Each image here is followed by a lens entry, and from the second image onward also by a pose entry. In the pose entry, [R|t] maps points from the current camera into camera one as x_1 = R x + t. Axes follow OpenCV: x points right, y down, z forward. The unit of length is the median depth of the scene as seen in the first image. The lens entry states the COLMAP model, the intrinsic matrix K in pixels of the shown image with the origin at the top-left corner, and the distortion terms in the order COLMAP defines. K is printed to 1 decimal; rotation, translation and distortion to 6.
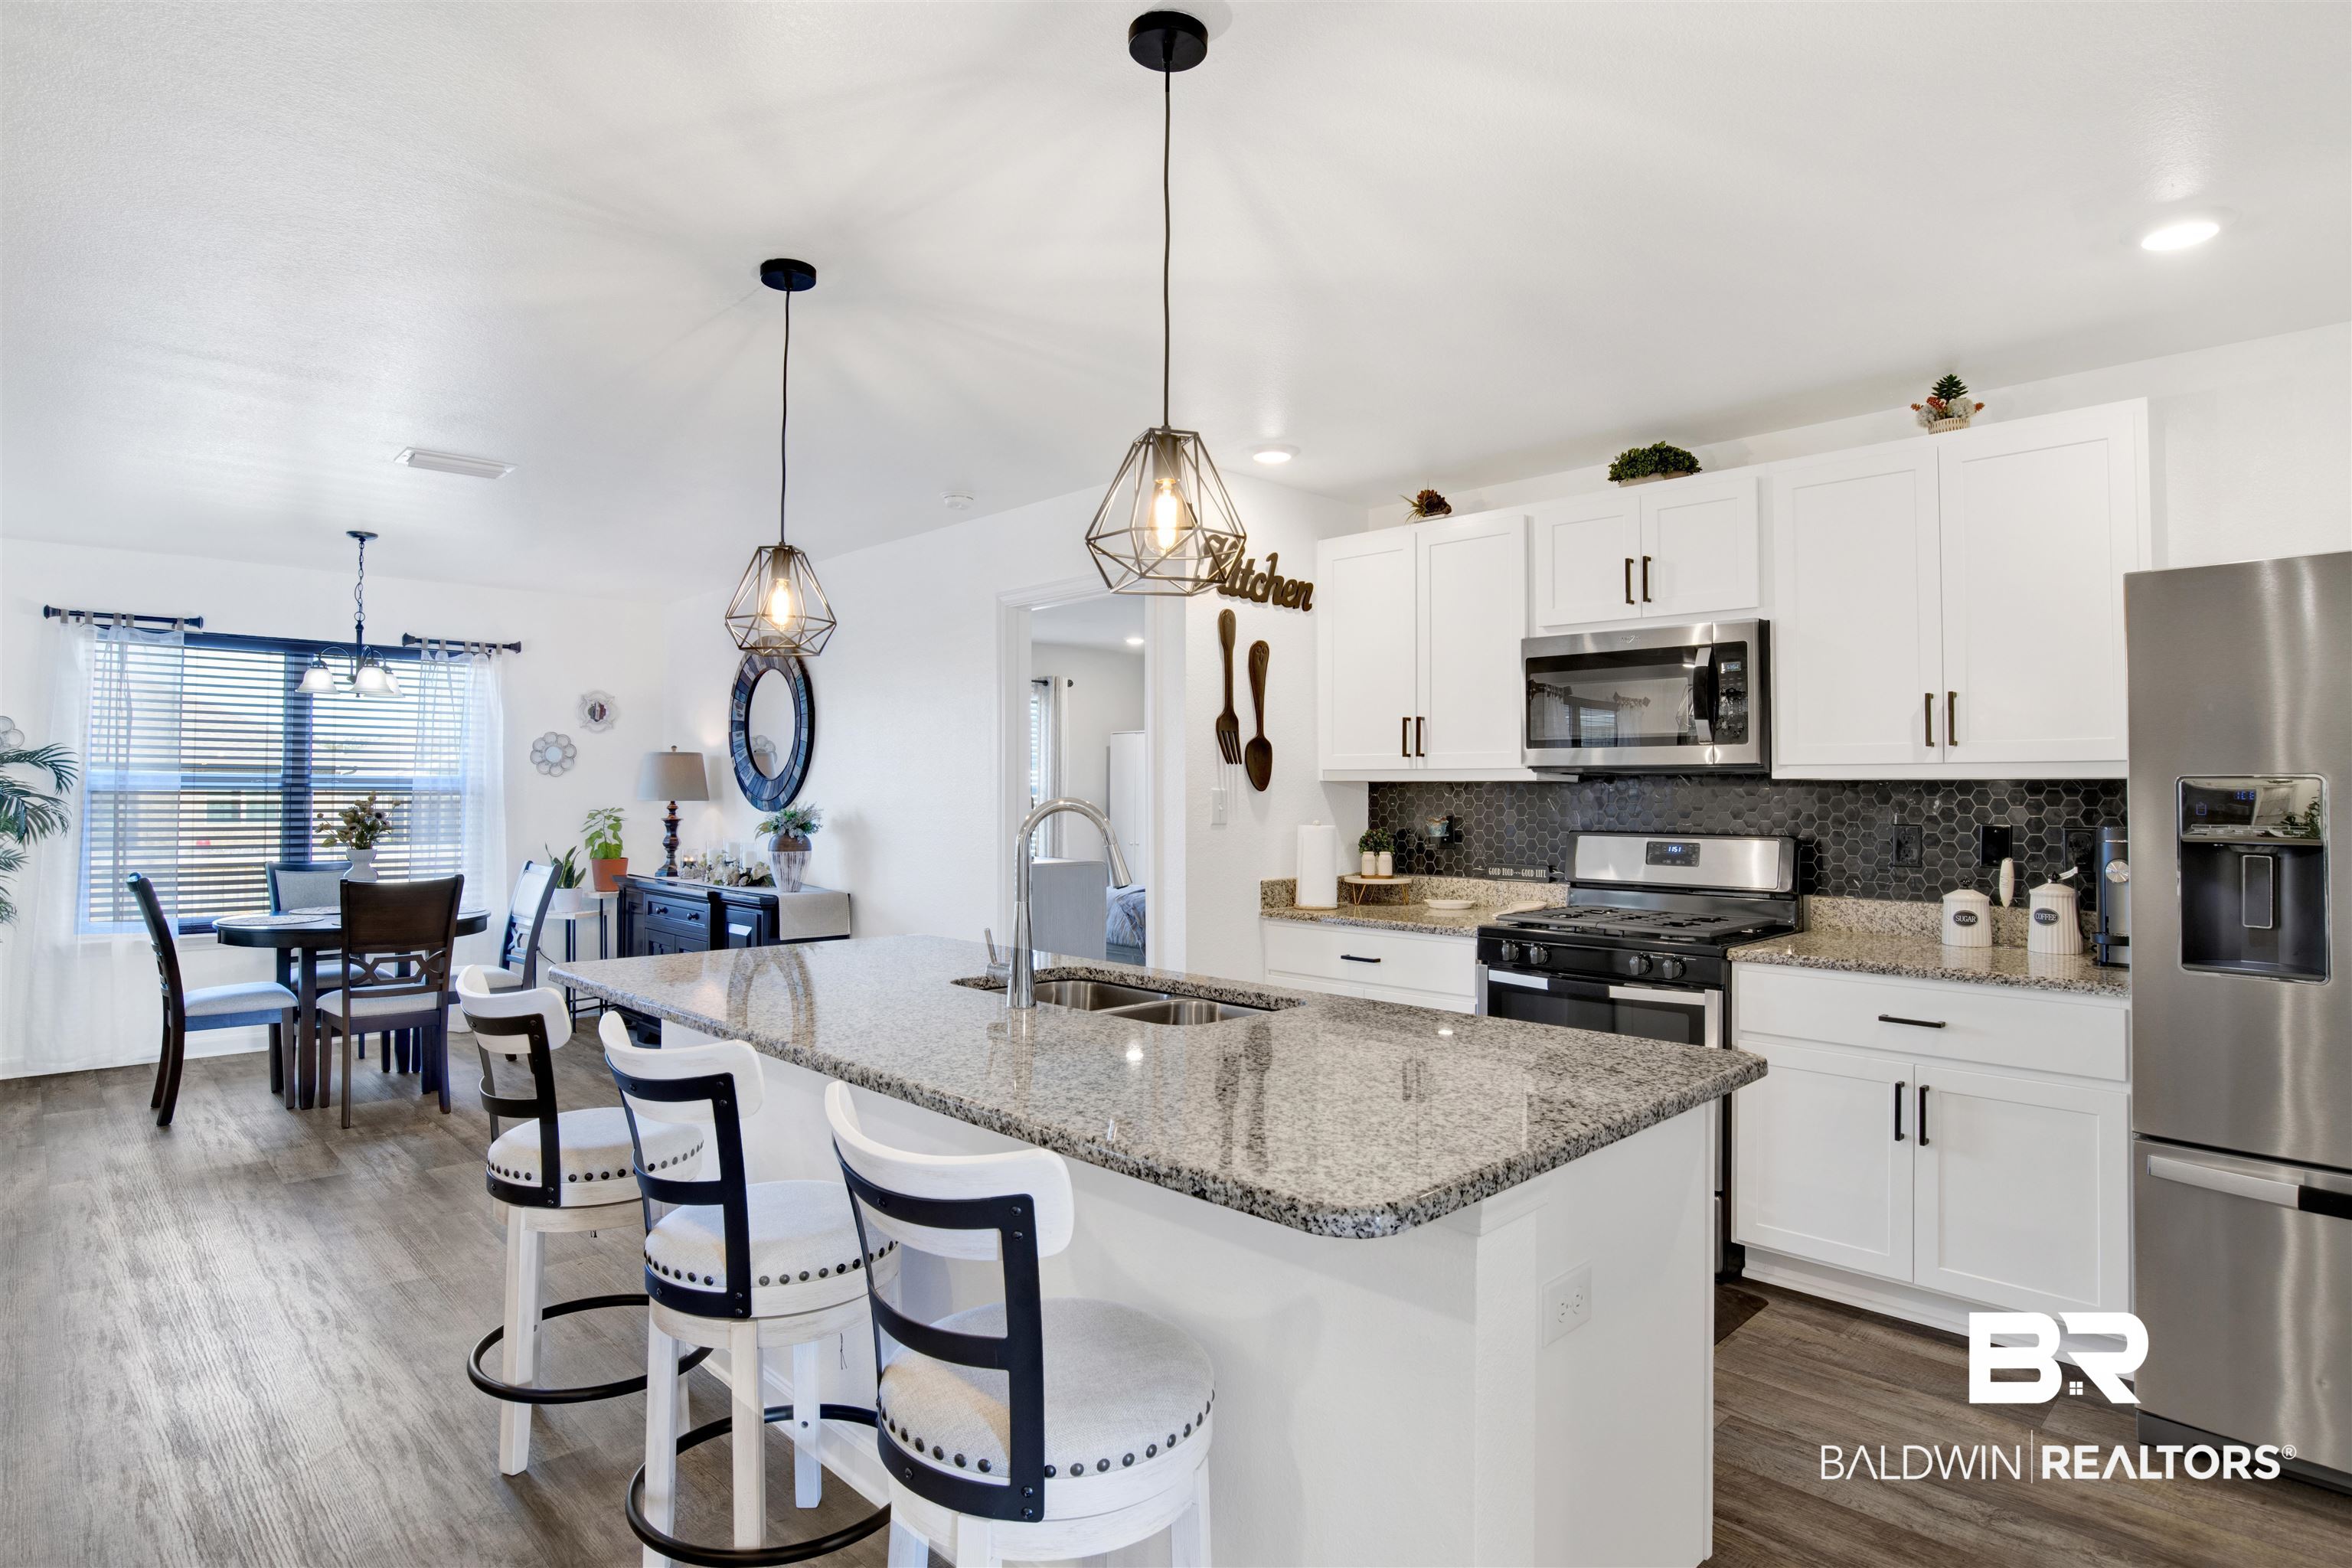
lens RADIAL K [[1248.9, 0, 1160.2], [0, 1248.9, 761.2], [0, 0, 1]] dist [-0.058163, 0.010593]
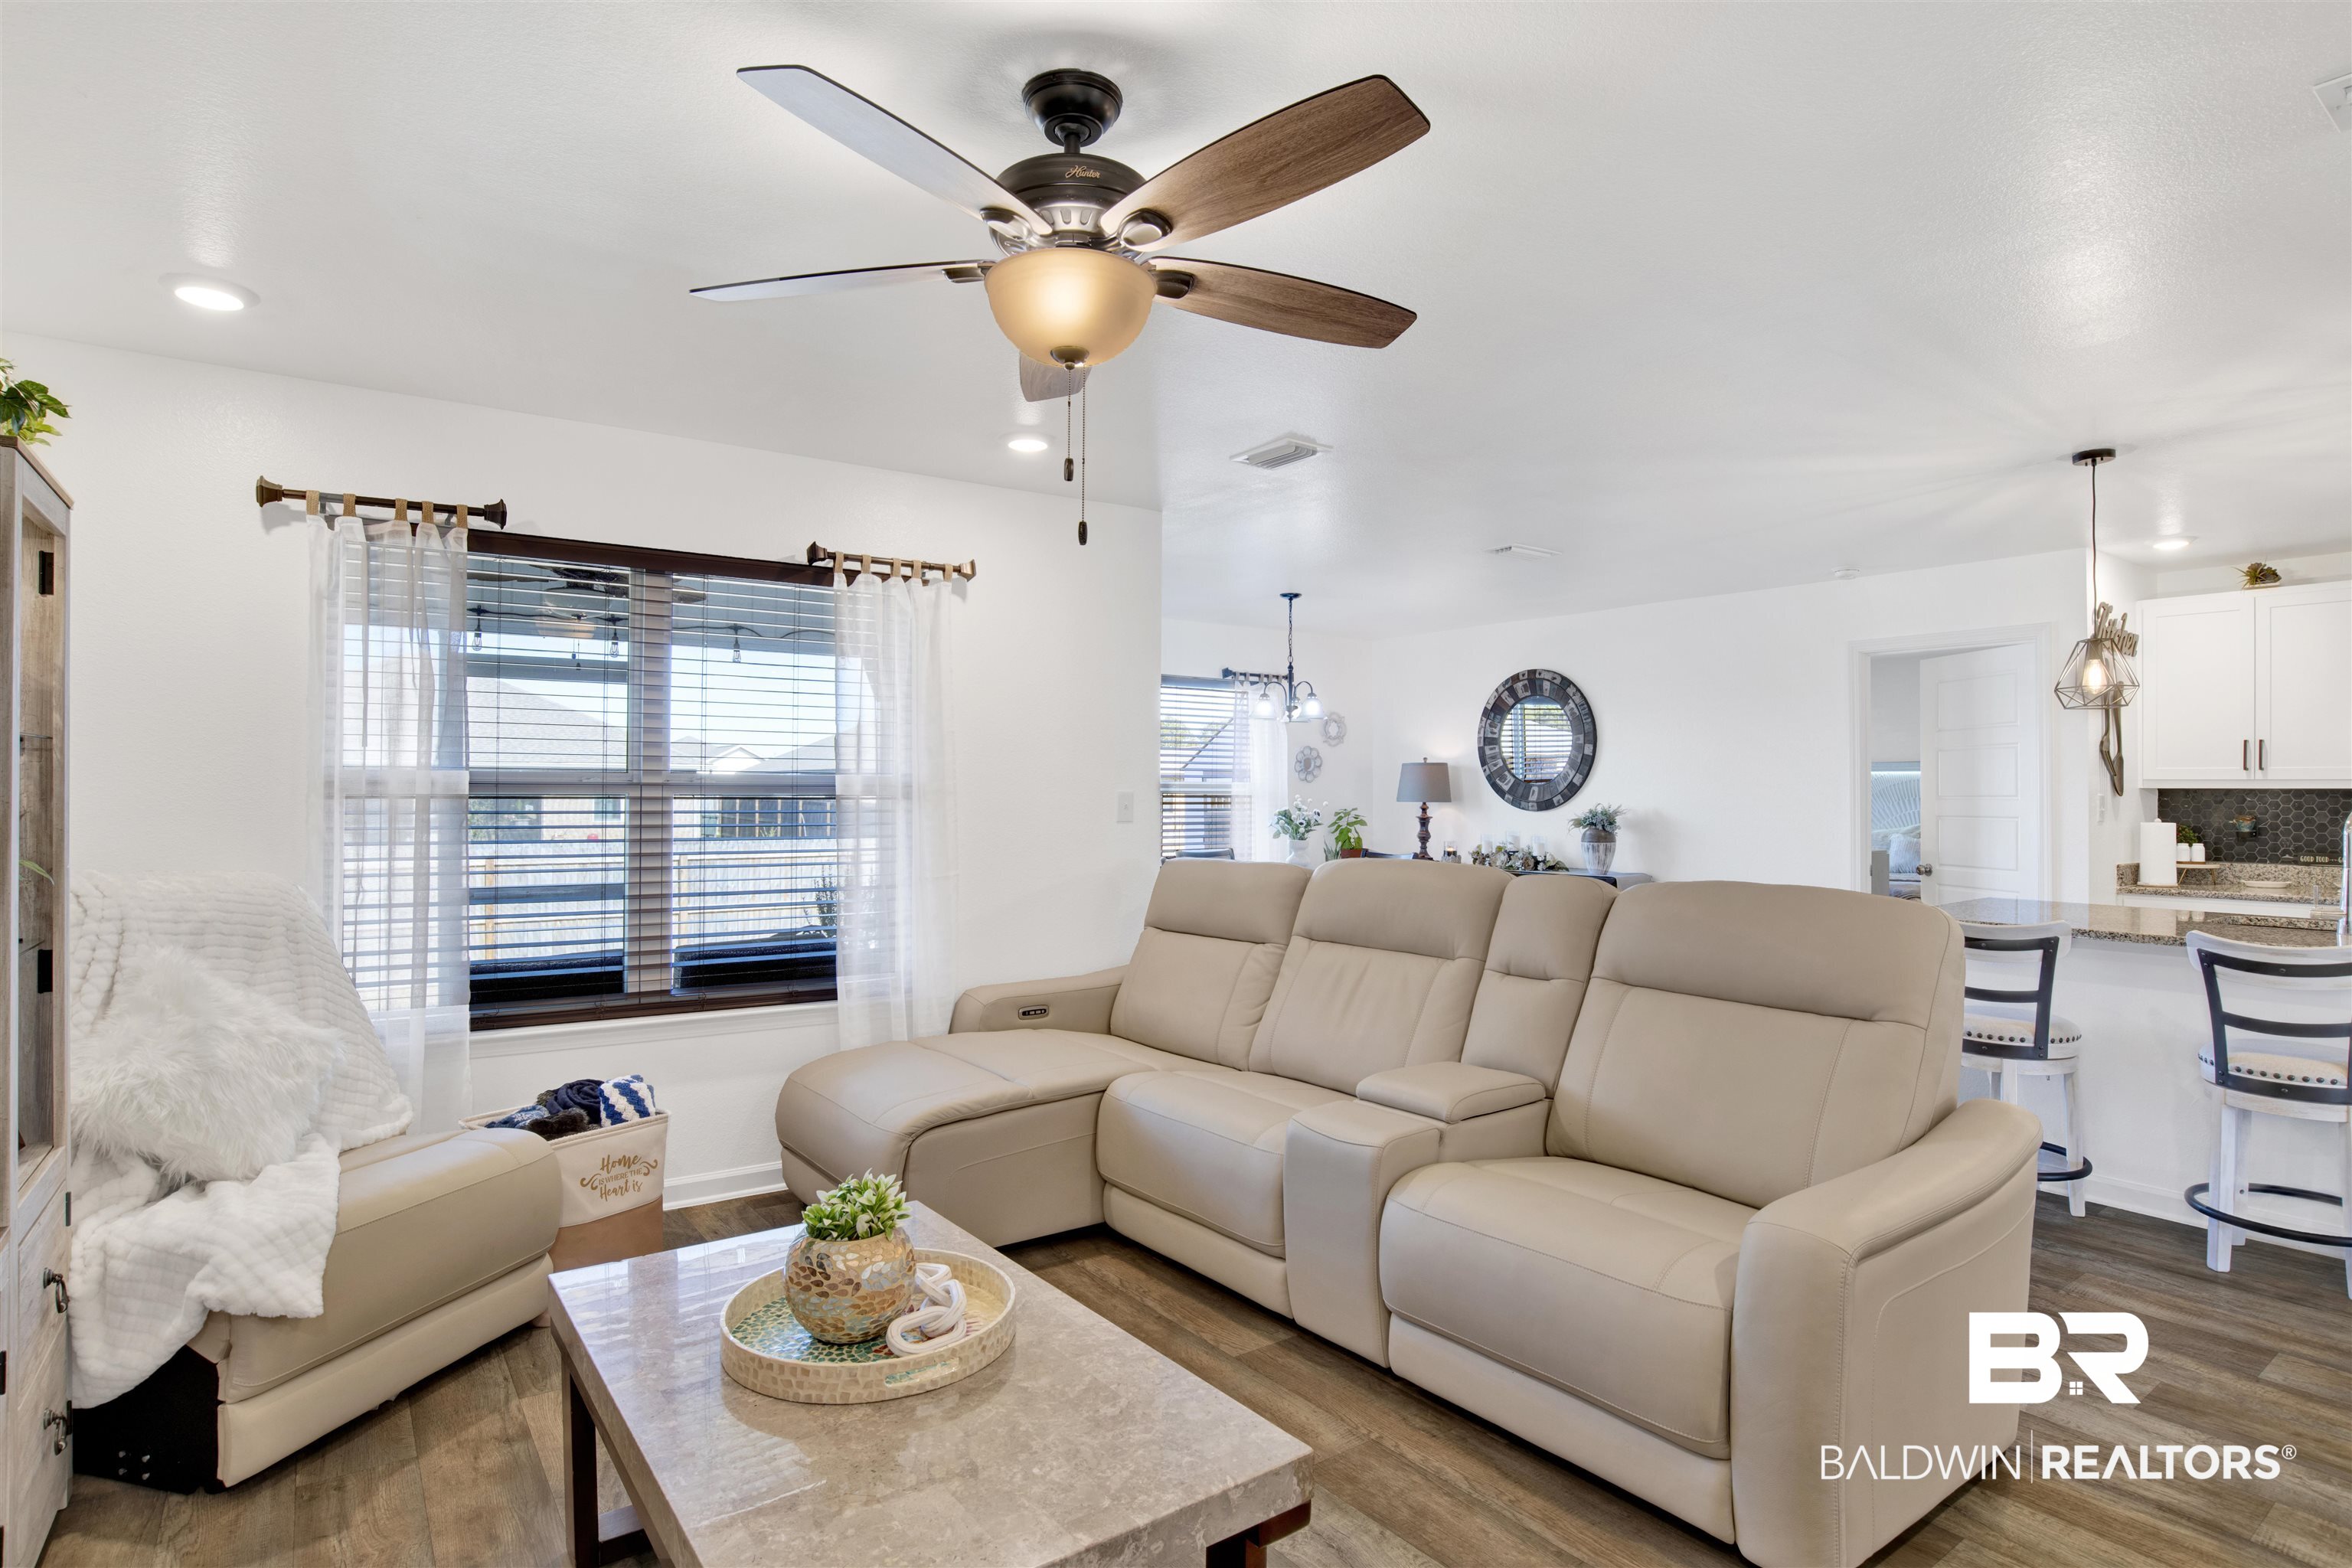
lens RADIAL K [[1248.9, 0, 1160.0], [0, 1248.9, 791.6], [0, 0, 1]] dist [-0.058163, 0.010593]
pose [[0.989292, 0.001971, -0.145938, -0.568346], [0.001538, 0.999712, 0.023931, -0.009905], [0.145943, -0.023899, 0.989004, -0.310886]]
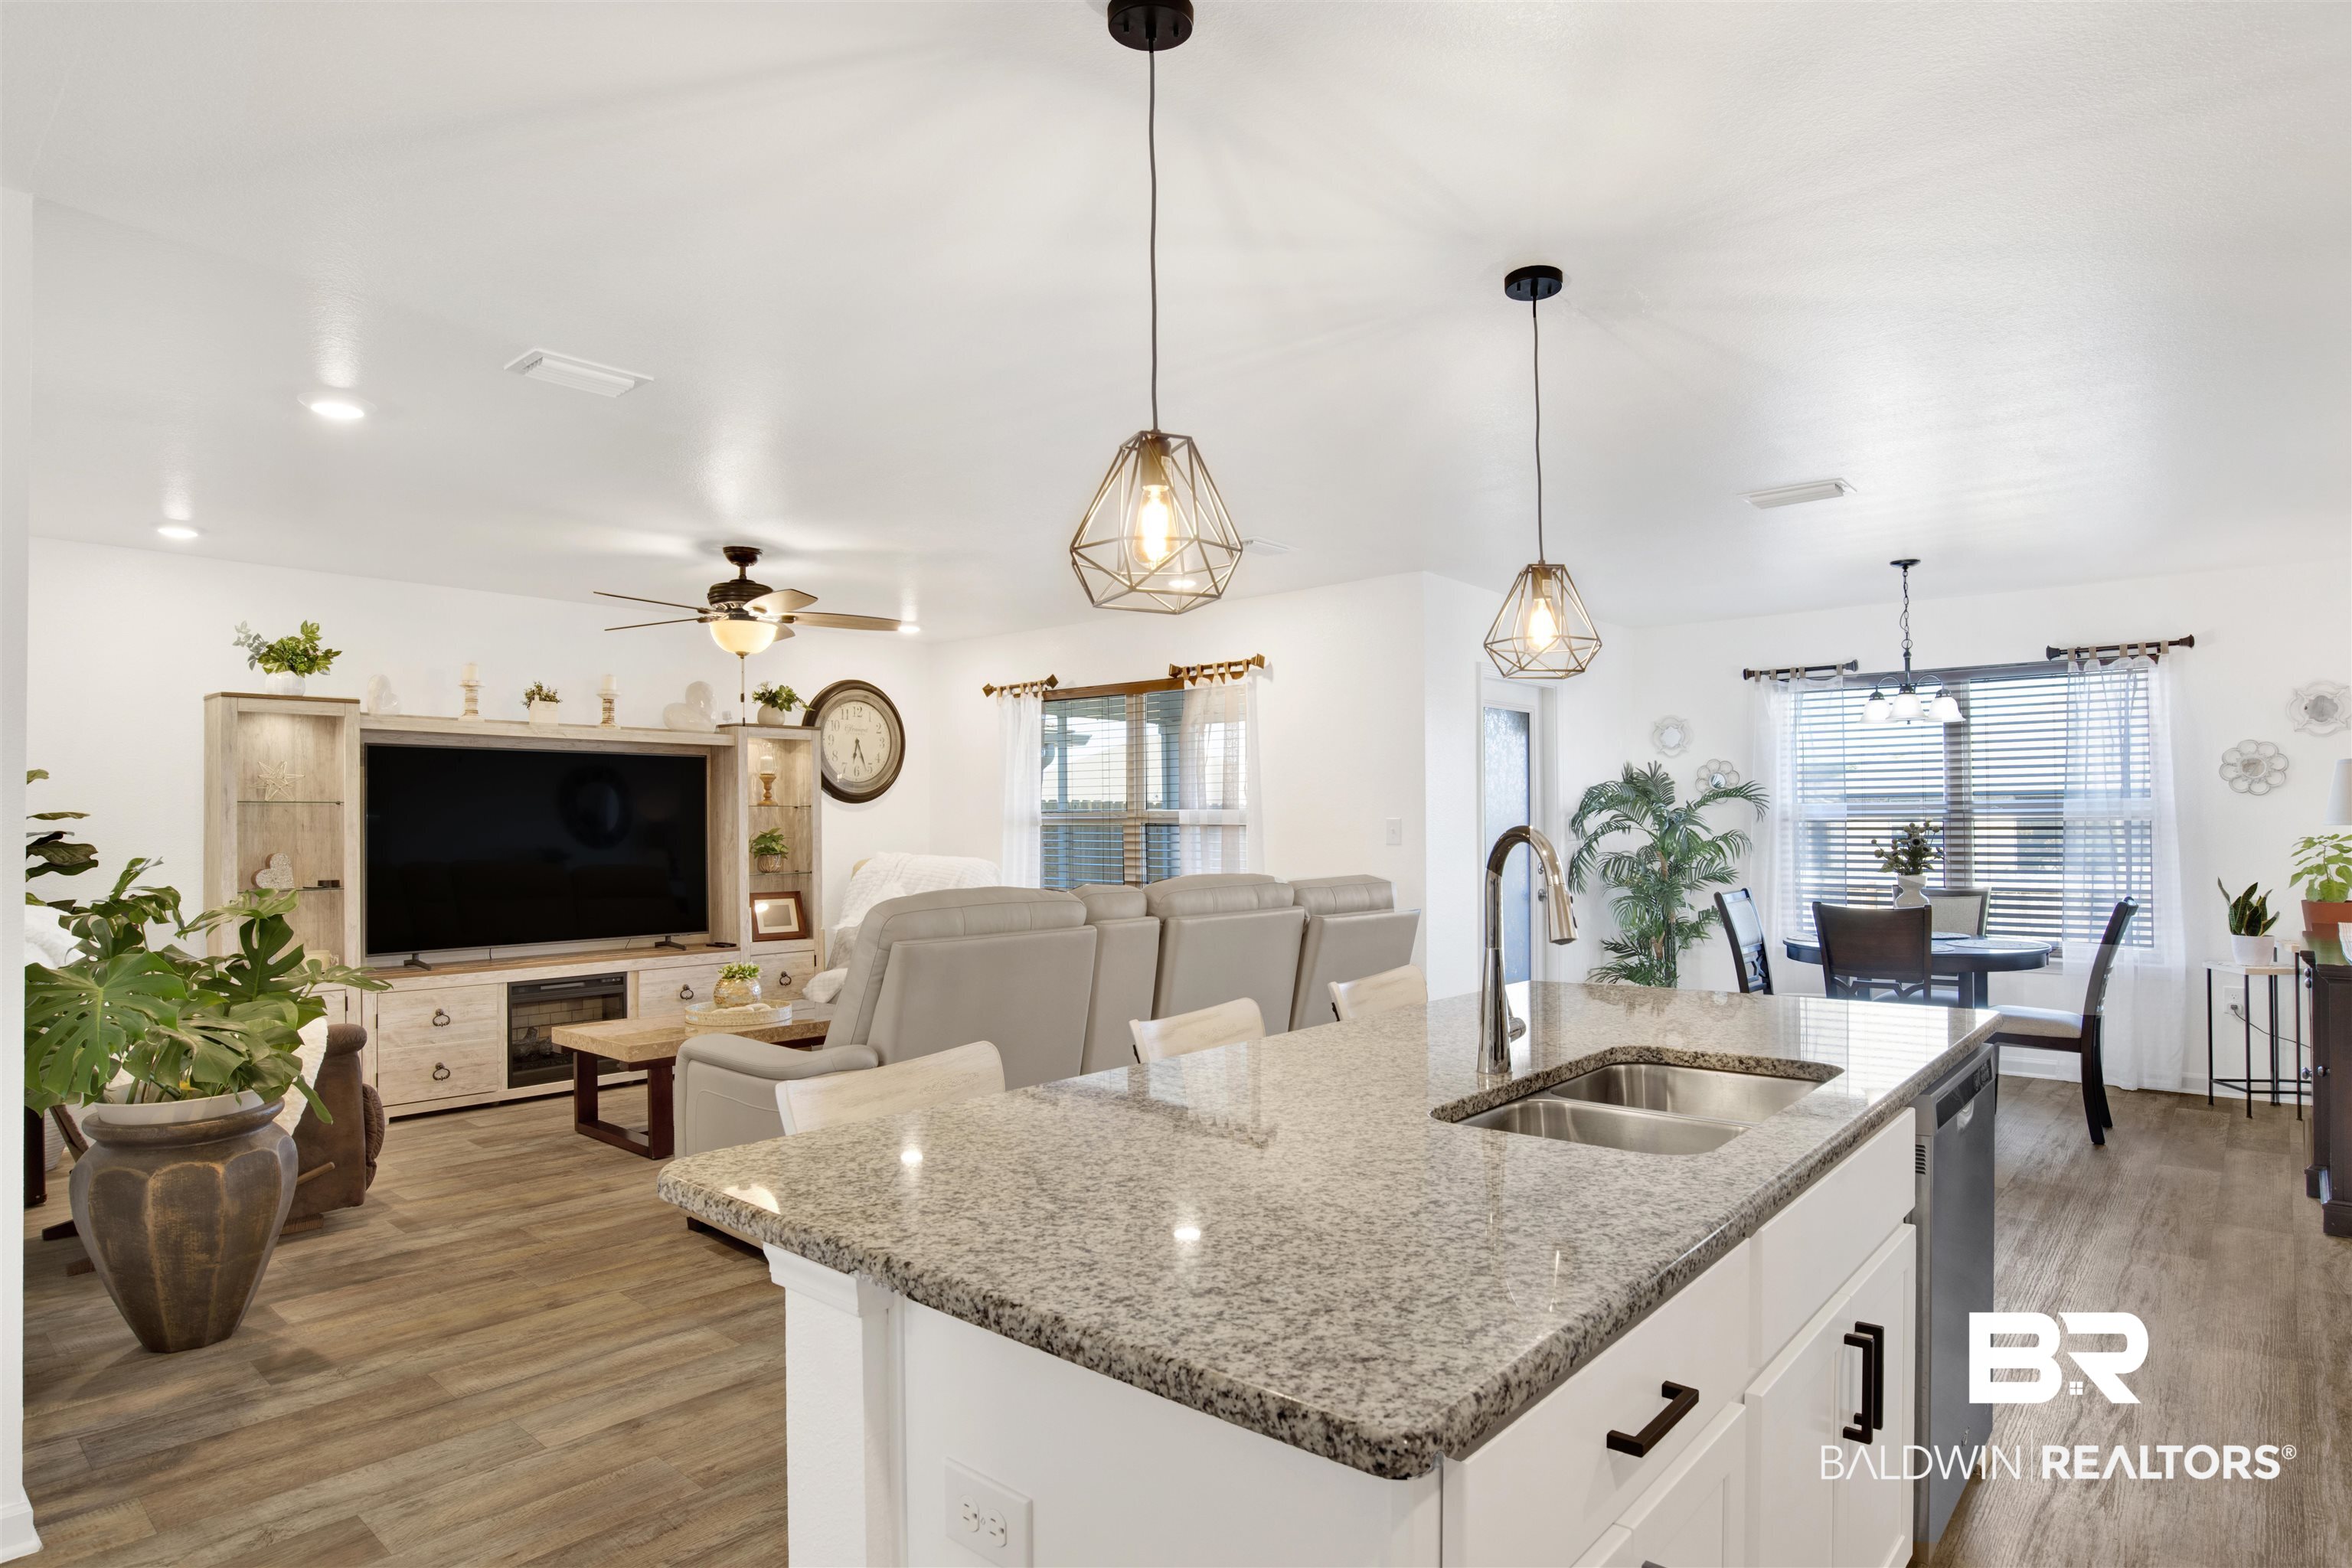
lens RADIAL K [[1248.9, 0, 1176.1], [0, 1248.9, 804.8], [0, 0, 1]] dist [-0.058163, 0.010593]
pose [[0.076290, -0.017546, -0.996931, 0.289184], [0.031691, 0.999383, -0.015164, 0.010393], [0.996582, -0.030436, 0.076799, 0.297556]]
